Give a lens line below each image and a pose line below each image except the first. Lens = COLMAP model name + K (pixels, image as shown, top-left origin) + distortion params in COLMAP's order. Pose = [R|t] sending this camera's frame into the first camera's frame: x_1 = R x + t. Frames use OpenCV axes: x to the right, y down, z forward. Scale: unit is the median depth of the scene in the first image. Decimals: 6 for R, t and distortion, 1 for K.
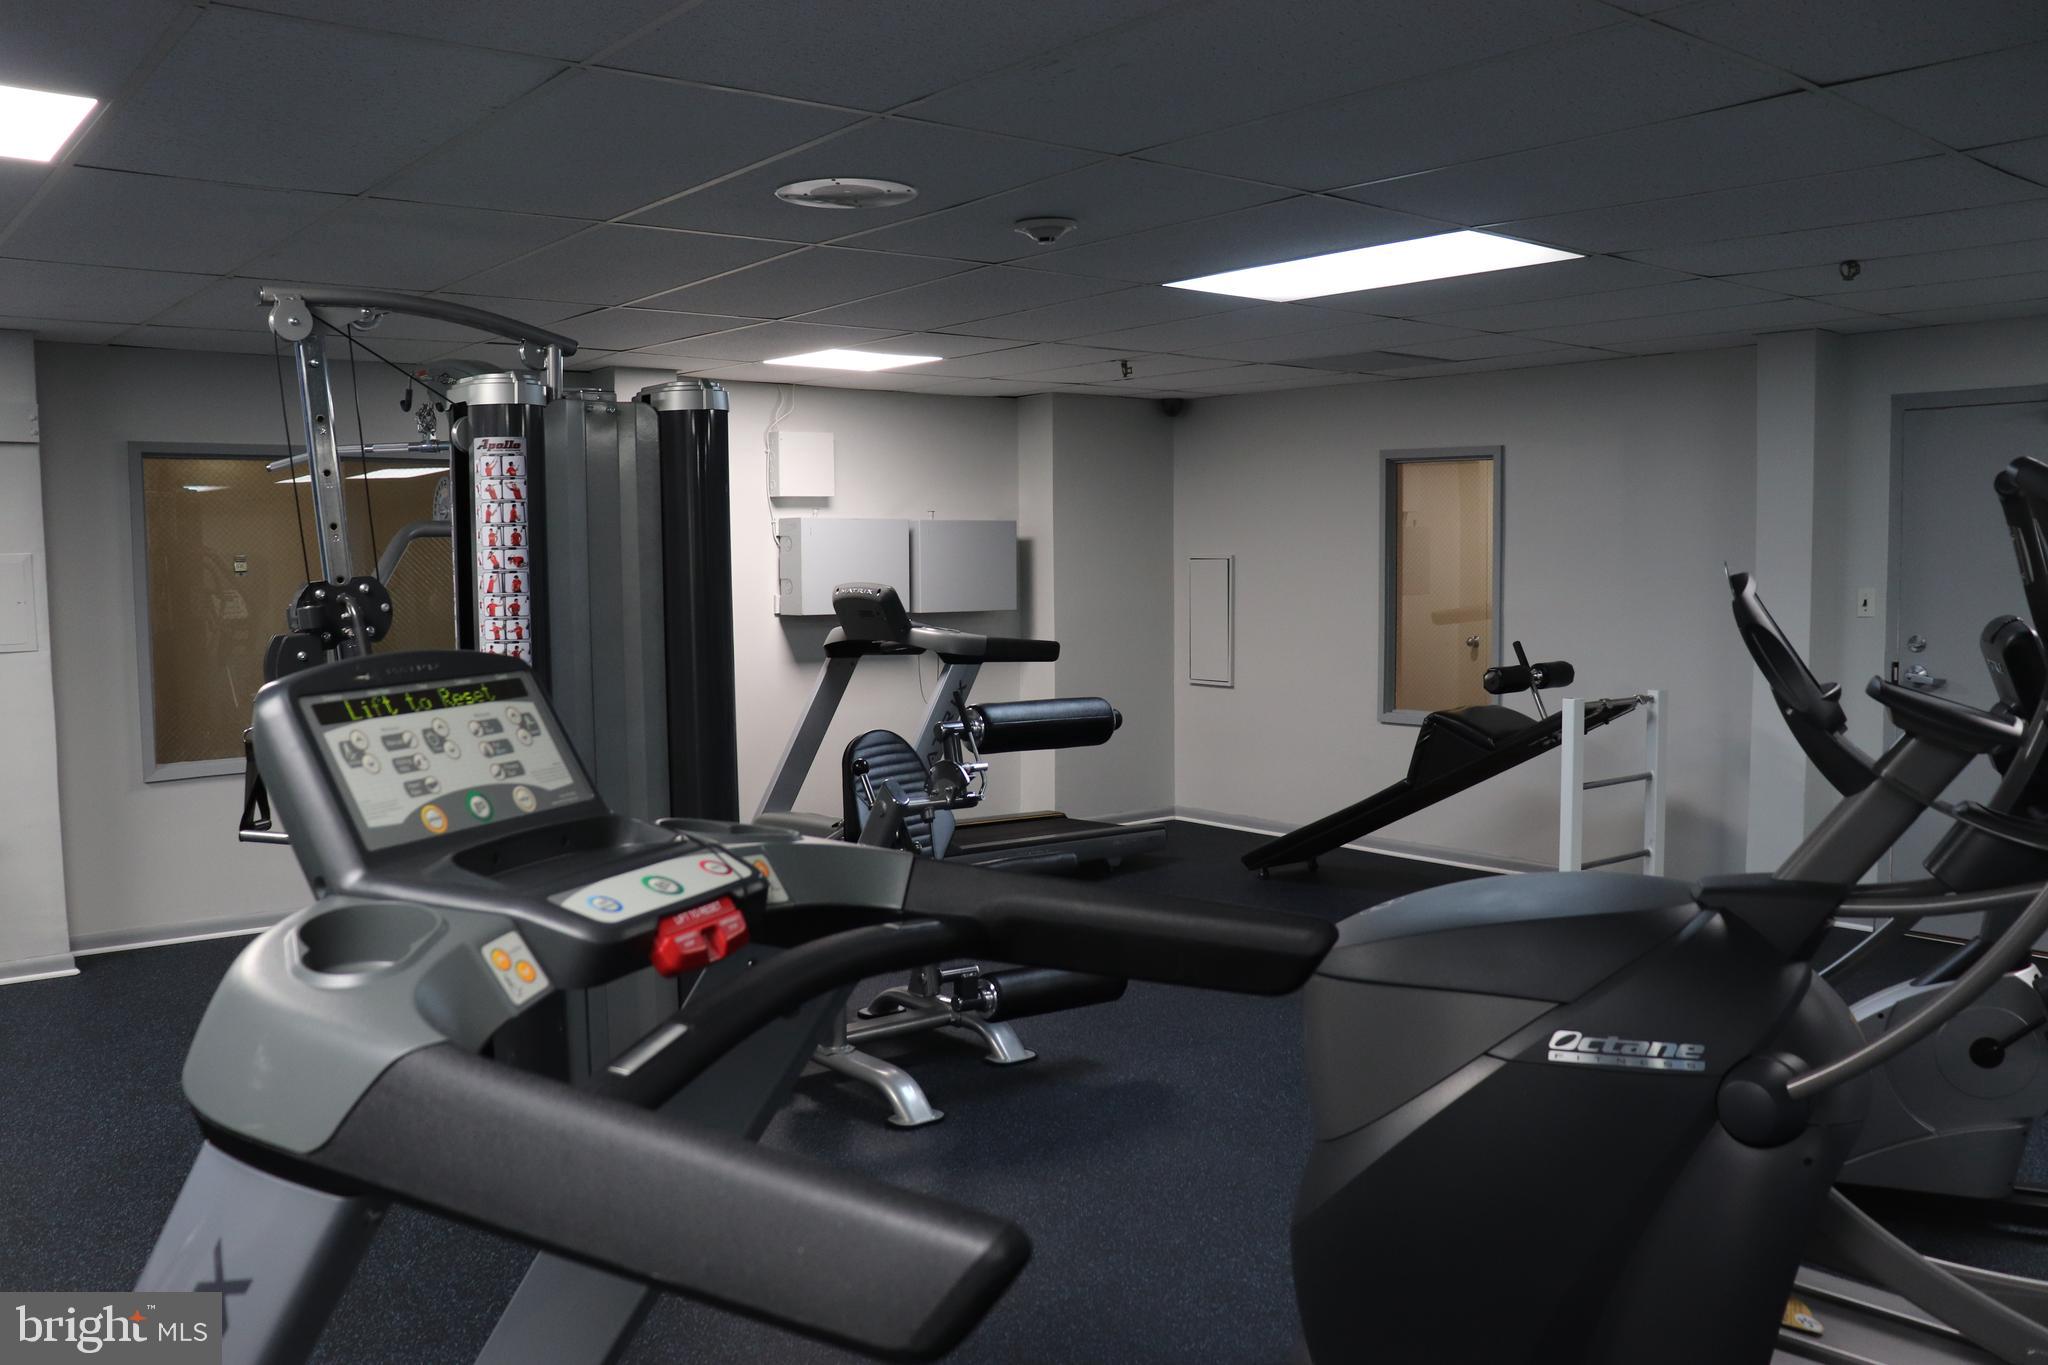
lens RADIAL K [[1689.3, 0, 1024.0], [0, 1689.3, 682.5], [0, 0, 1]] dist [-0.157634, 0.177625]
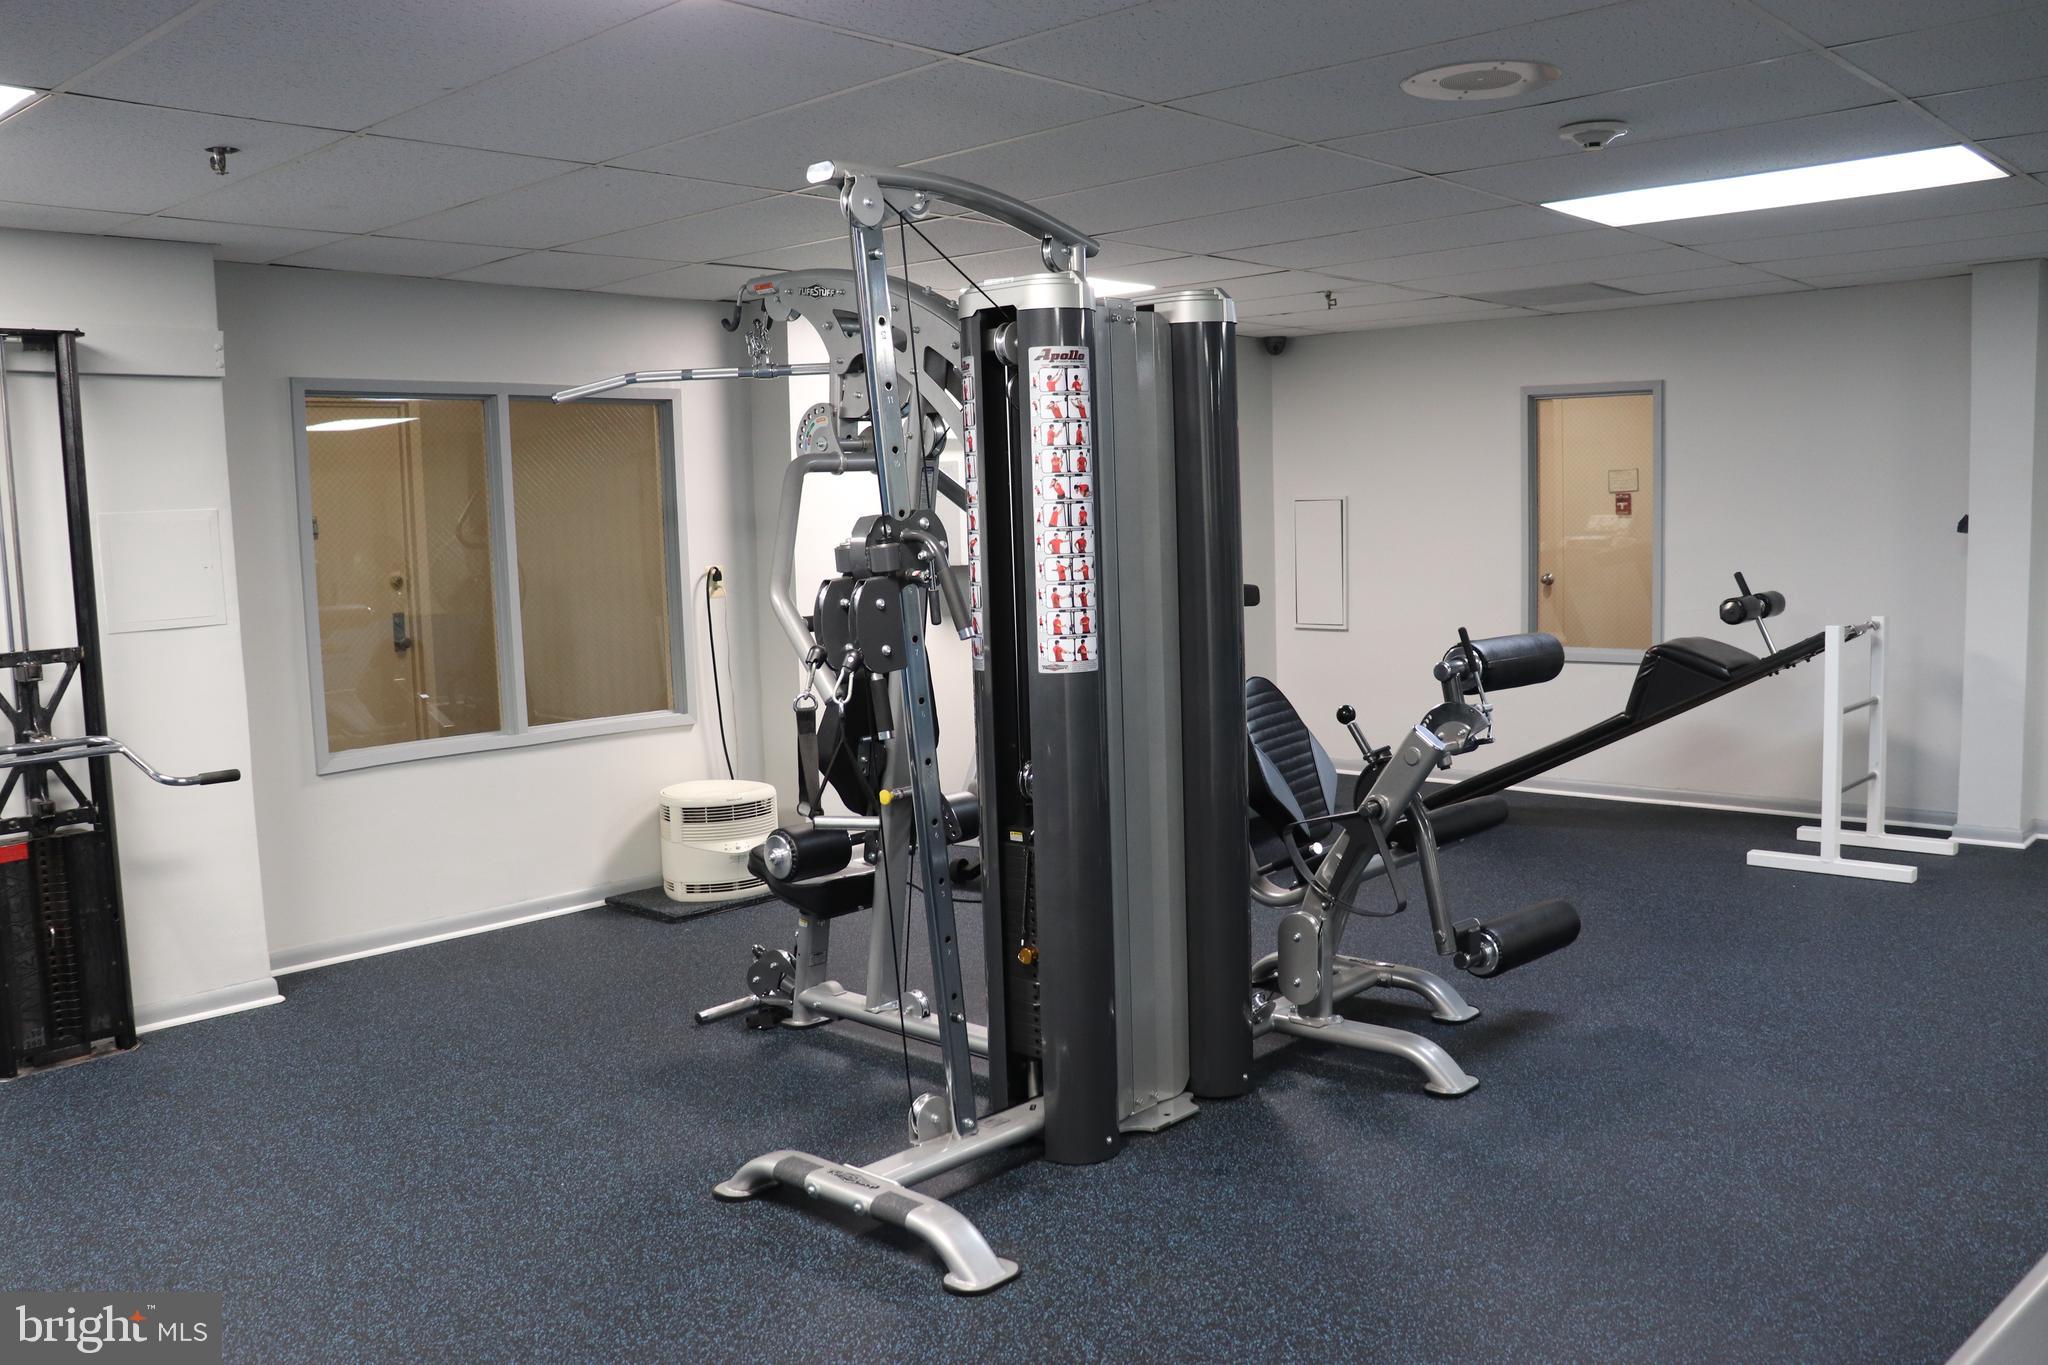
lens RADIAL K [[1689.3, 0, 1024.0], [0, 1689.3, 682.5], [0, 0, 1]] dist [-0.157634, 0.177625]
pose [[0.985459, -0.035318, 0.166202, -0.483253], [0.031331, 0.999156, 0.026549, 0.003171], [-0.167000, -0.020956, 0.985734, 0.138293]]
